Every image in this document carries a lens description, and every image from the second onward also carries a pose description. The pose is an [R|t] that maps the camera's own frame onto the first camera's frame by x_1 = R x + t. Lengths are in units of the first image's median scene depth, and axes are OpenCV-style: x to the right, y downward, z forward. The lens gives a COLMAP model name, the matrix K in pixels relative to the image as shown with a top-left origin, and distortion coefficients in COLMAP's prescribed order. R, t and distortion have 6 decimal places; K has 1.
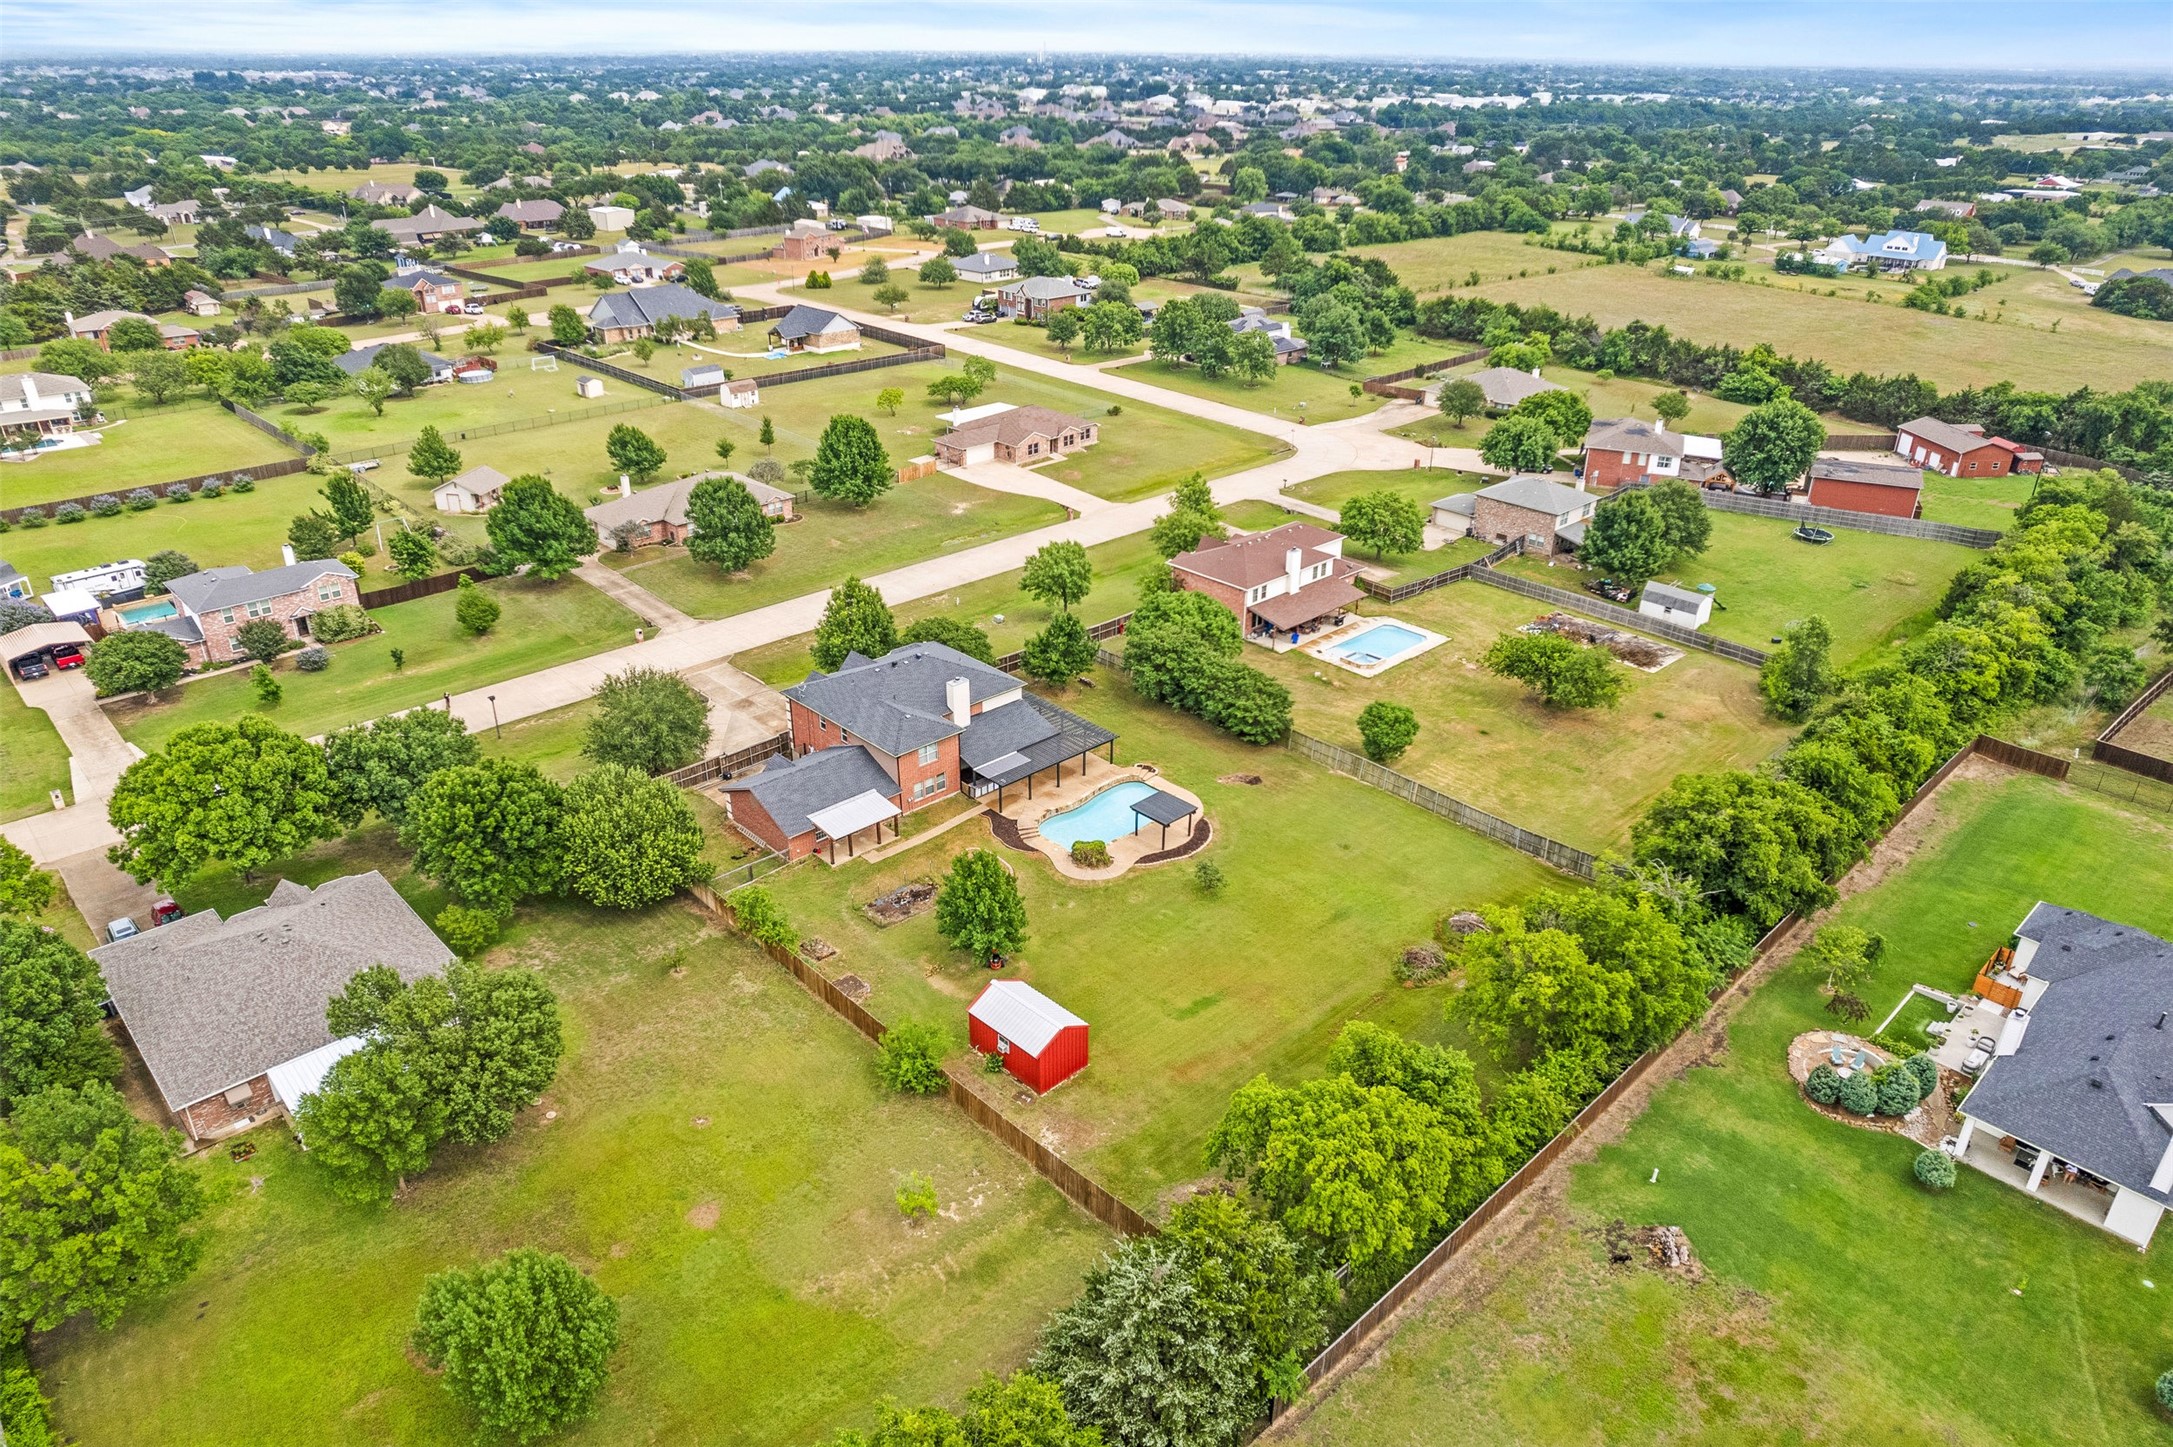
lens RADIAL K [[1401.8, 0, 1090.8], [0, 1401.8, 718.4], [0, 0, 1]] dist [-0.073473, 0.062250]
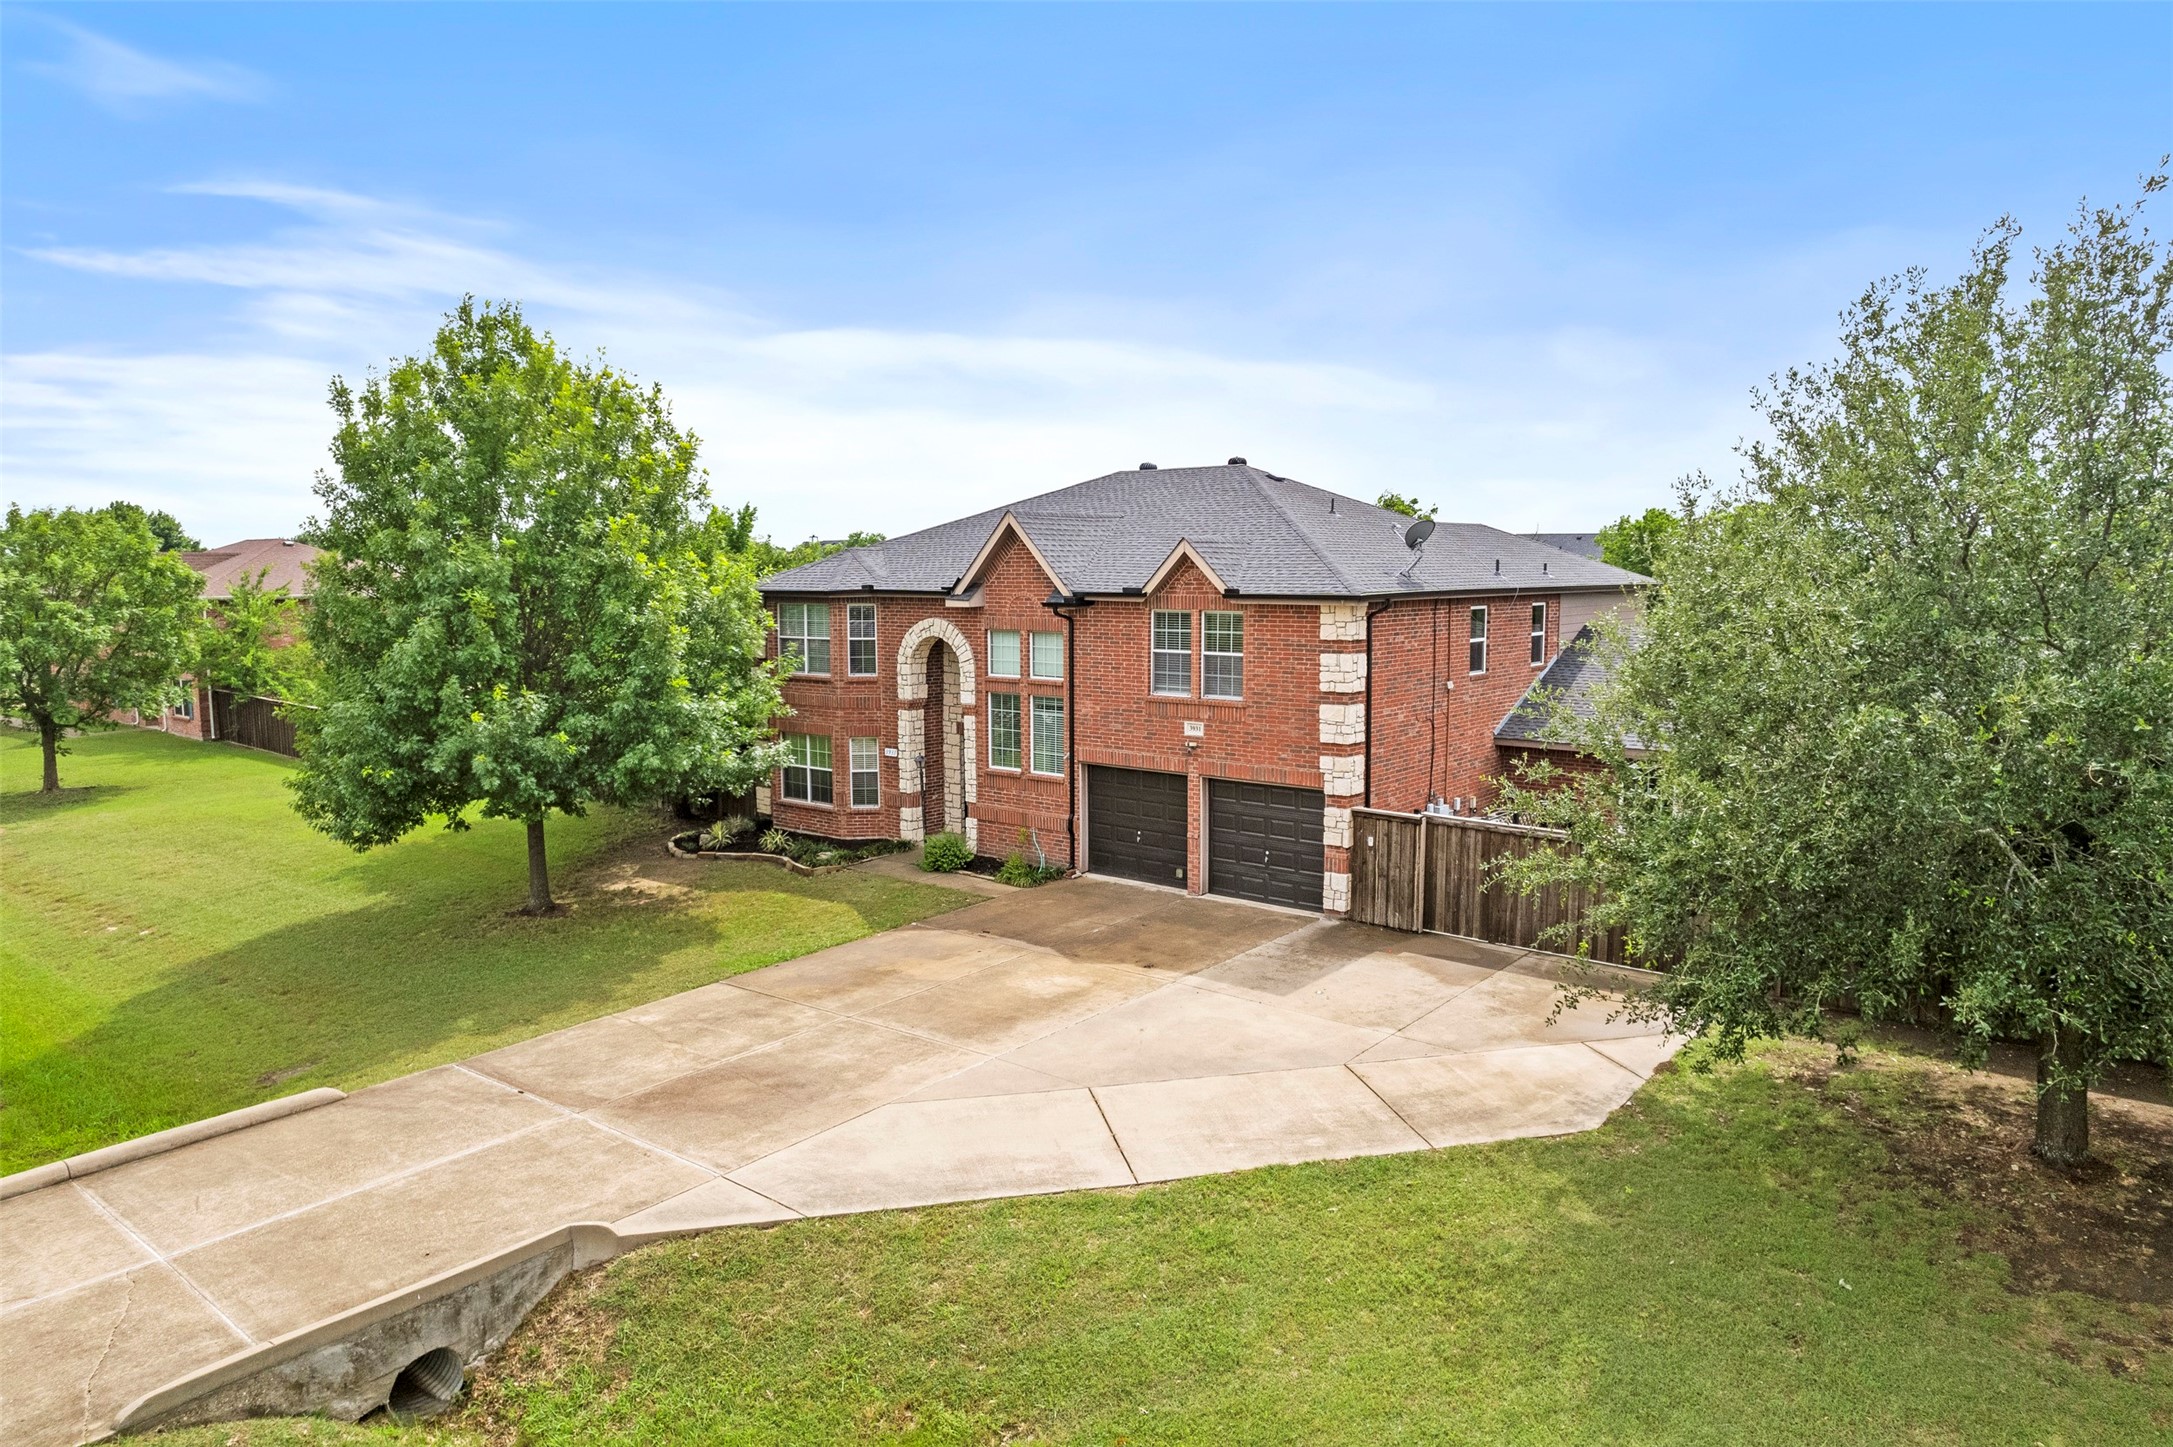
lens RADIAL K [[1401.8, 0, 1090.8], [0, 1401.8, 718.4], [0, 0, 1]] dist [-0.073473, 0.062250]
pose [[-0.116025, -0.120253, 0.985940, -0.386531], [0.437058, 0.885196, 0.159398, -0.047760], [-0.891918, 0.449407, -0.050147, 0.998433]]
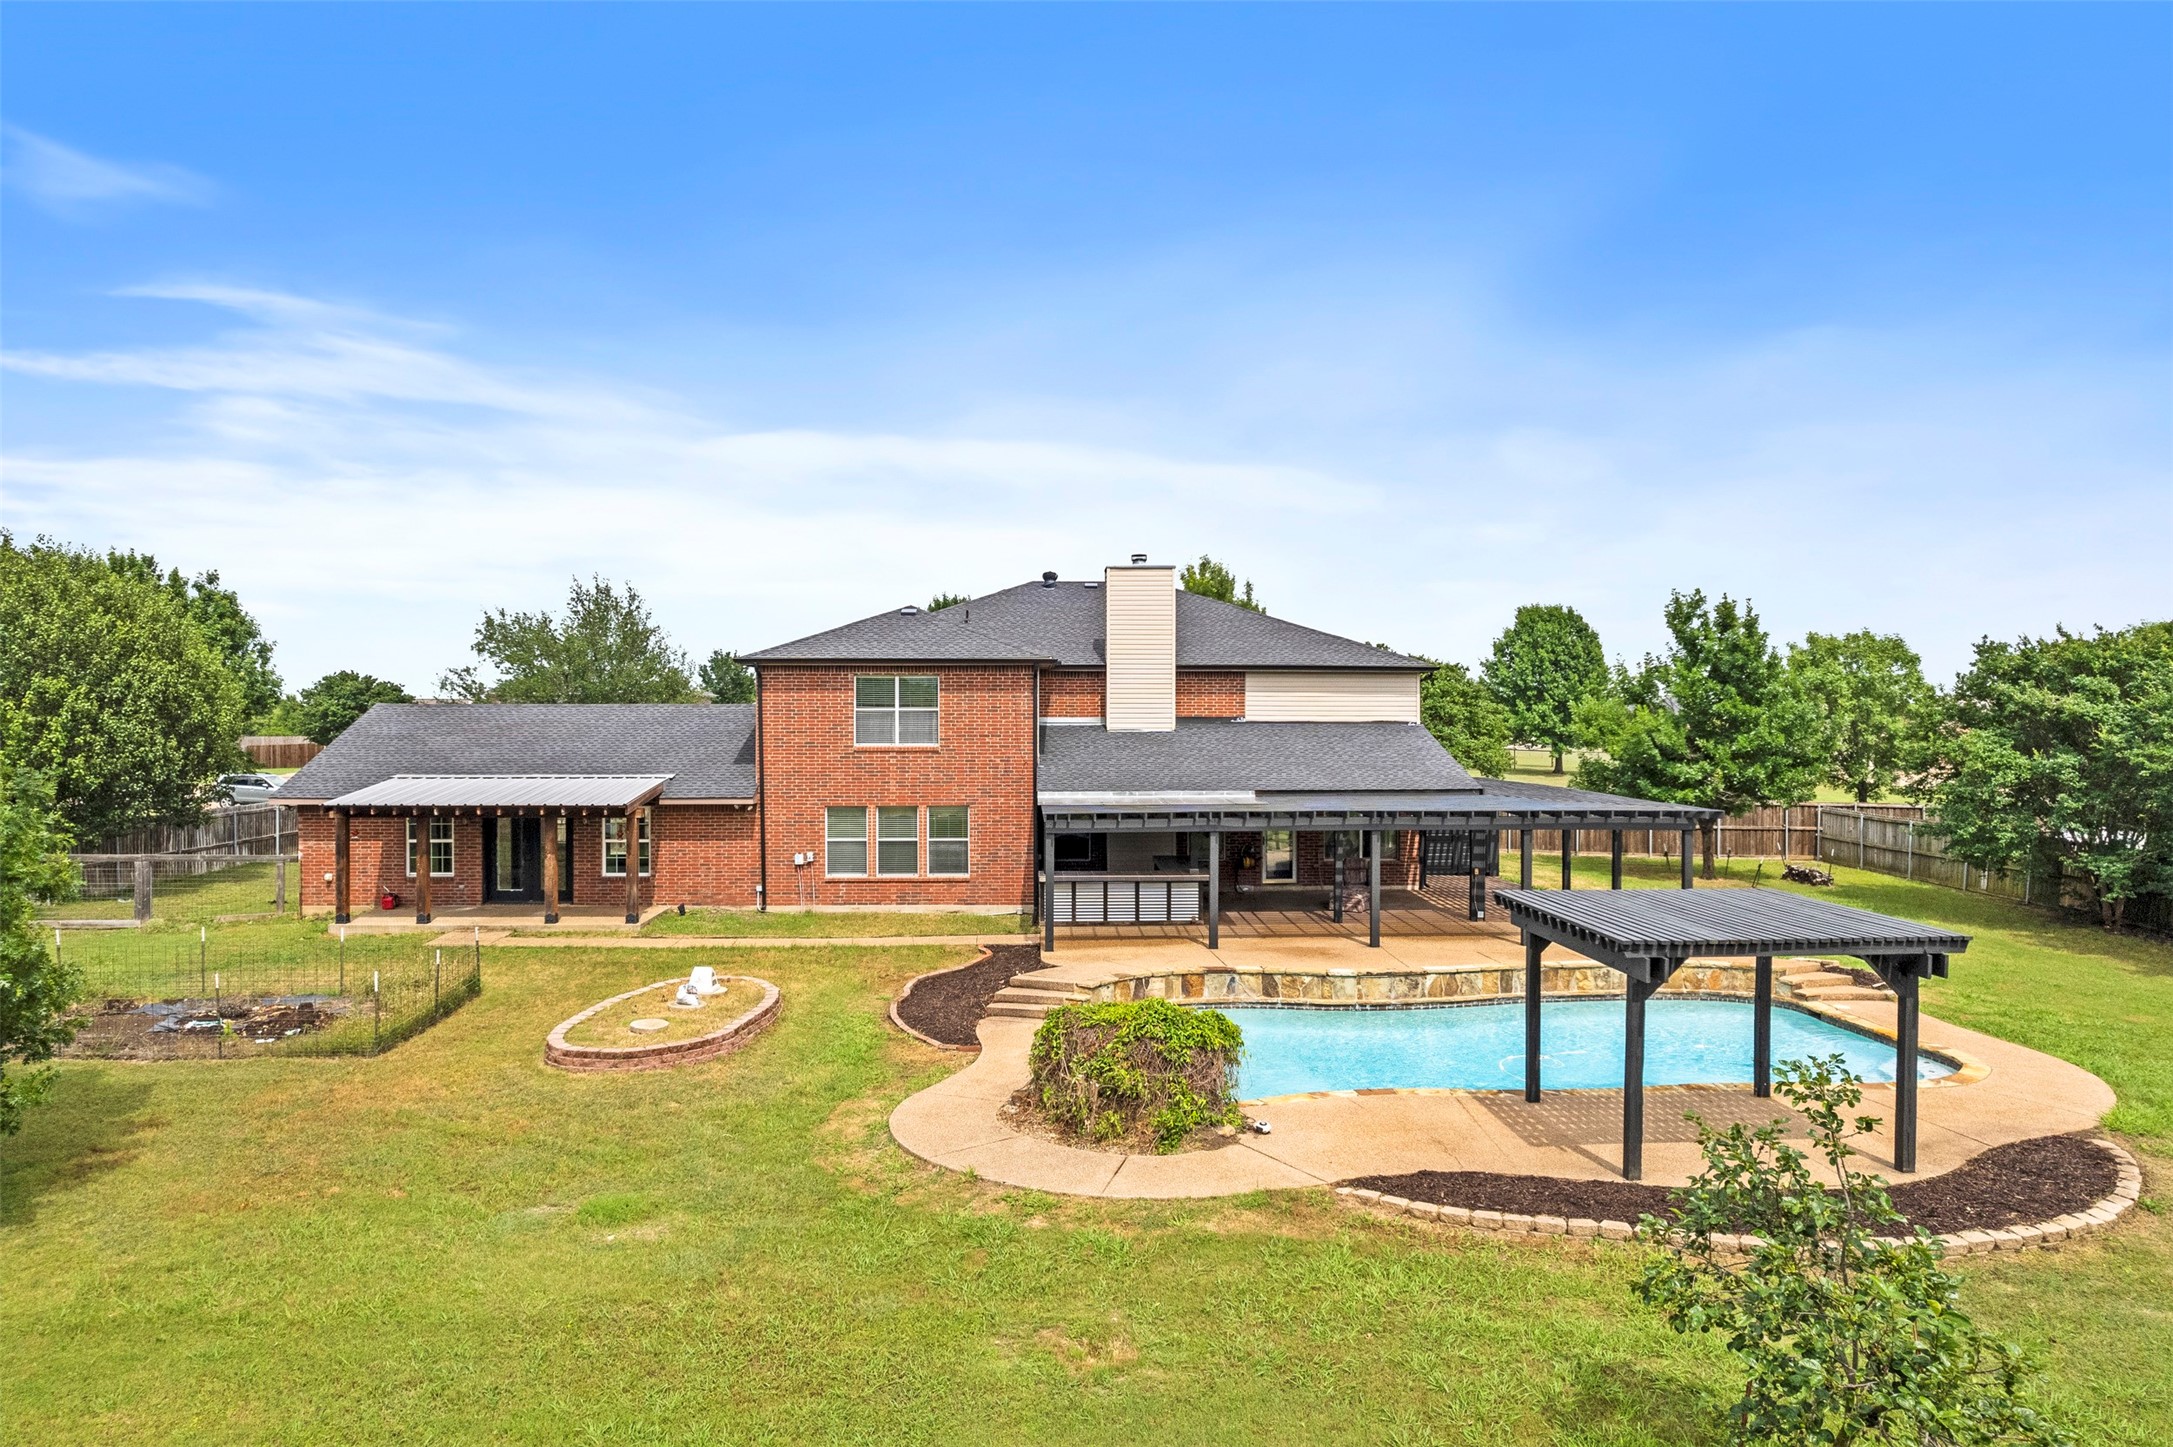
lens RADIAL K [[1401.8, 0, 1090.8], [0, 1401.8, 718.4], [0, 0, 1]] dist [-0.073473, 0.062250]
pose [[0.751278, -0.011417, -0.659887, 0.087252], [-0.281494, 0.898802, -0.336030, 0.098041], [0.596944, 0.438206, 0.672036, 0.742737]]
